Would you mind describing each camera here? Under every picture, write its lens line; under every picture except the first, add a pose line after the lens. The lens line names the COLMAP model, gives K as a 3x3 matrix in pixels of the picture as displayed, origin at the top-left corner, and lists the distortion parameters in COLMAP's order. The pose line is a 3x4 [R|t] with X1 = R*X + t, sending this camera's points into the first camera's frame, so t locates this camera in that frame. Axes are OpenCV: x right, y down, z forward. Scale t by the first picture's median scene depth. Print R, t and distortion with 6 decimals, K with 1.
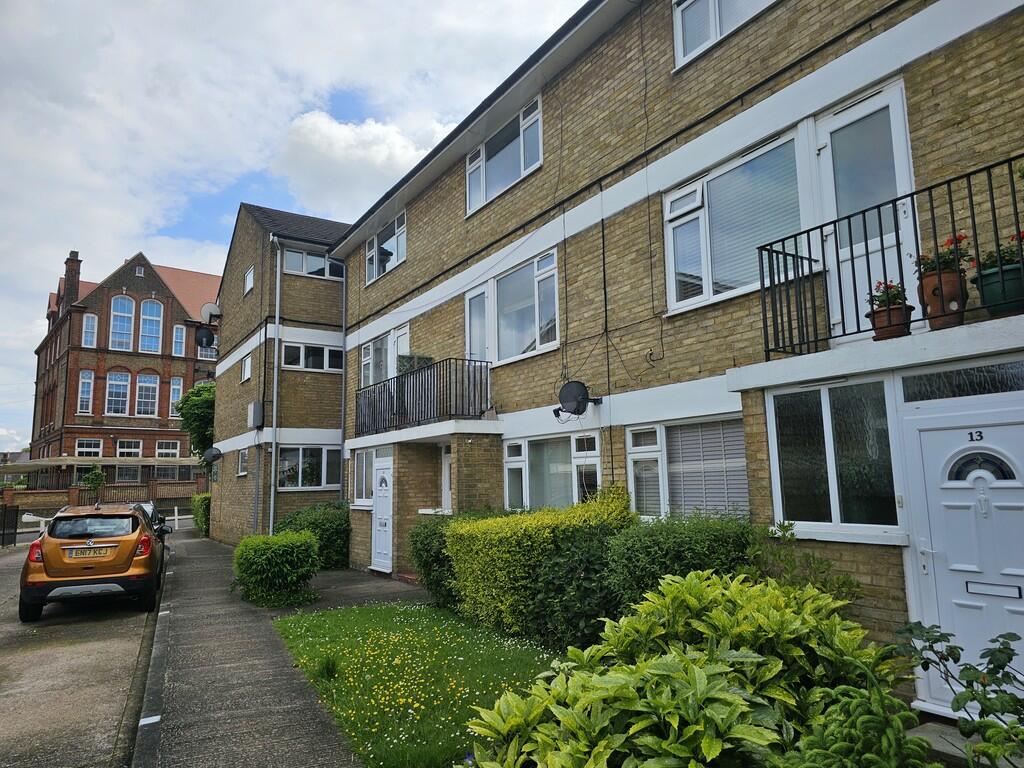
lens RADIAL K [[690.0, 0, 507.5], [0, 690.0, 388.8], [0, 0, 1]] dist [0.051457, -0.033626]
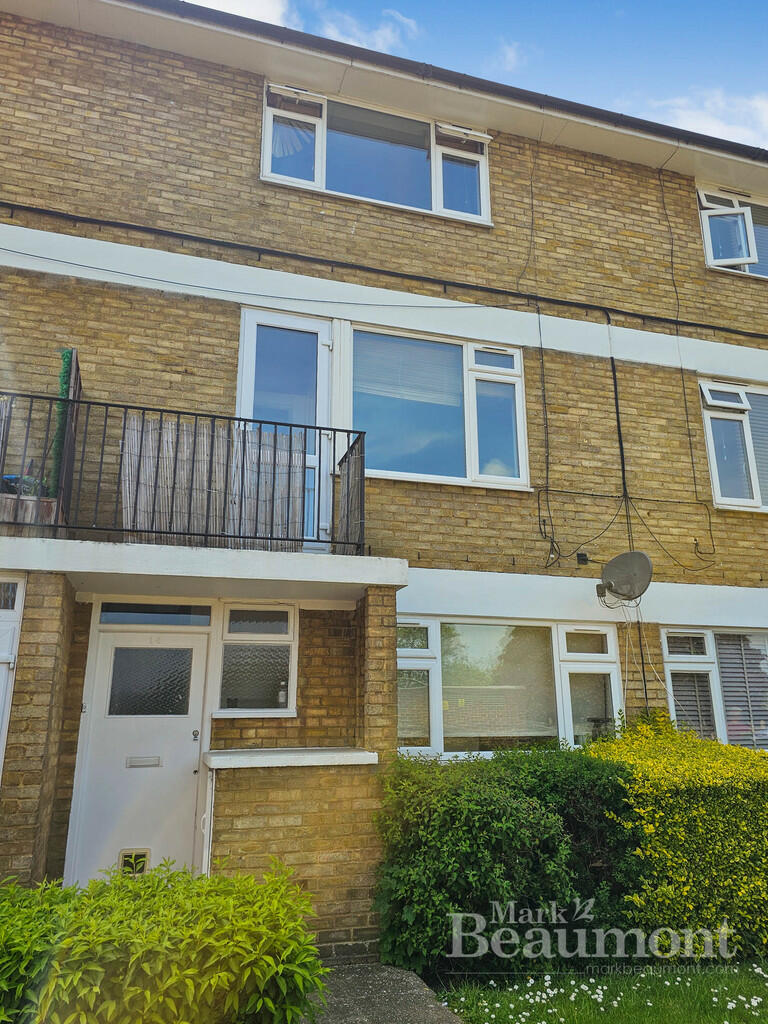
lens RADIAL K [[690.0, 0, 385.0], [0, 690.0, 503.7], [0, 0, 1]] dist [0.051457, -0.033626]
pose [[0.273438, 0.272490, 0.922486, -0.640375], [-0.139276, 0.960145, -0.242330, 0.148569], [-0.951753, -0.062218, 0.300491, 1.030184]]
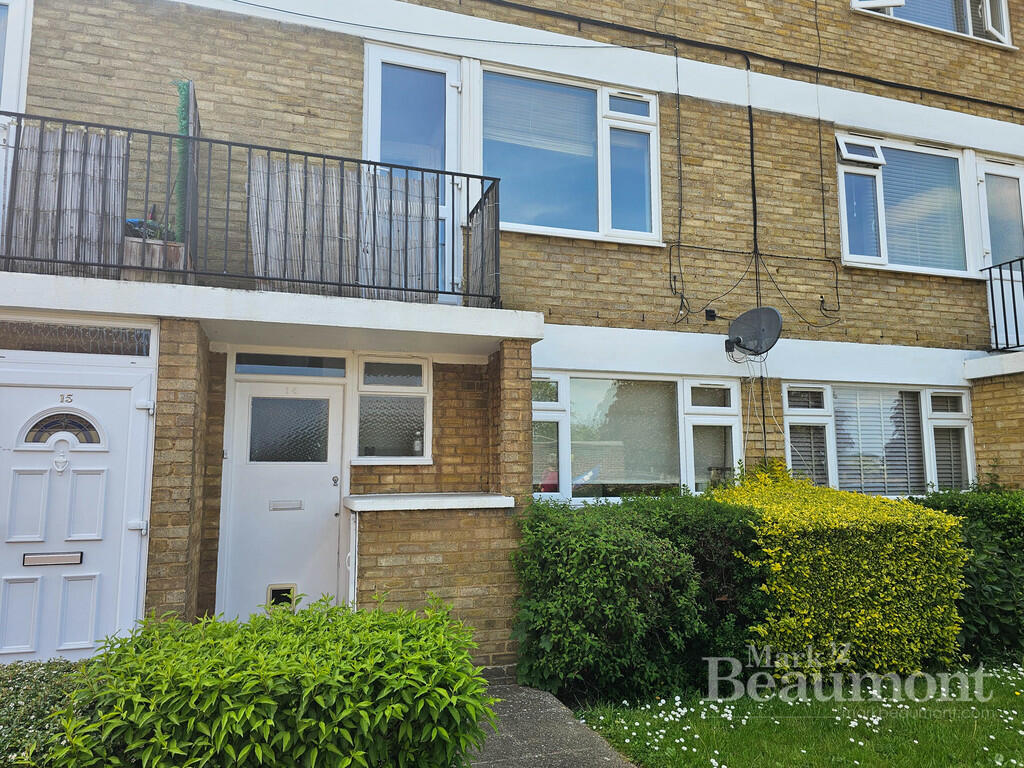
lens RADIAL K [[643.5, 0, 492.4], [0, 643.5, 375.5], [0, 0, 1]] dist [0.051891, -0.032959]
pose [[0.265389, 0.132714, 0.954964, -0.601313], [-0.142145, 0.985043, -0.097391, 0.161324], [-0.953606, -0.109897, 0.280284, 1.069620]]
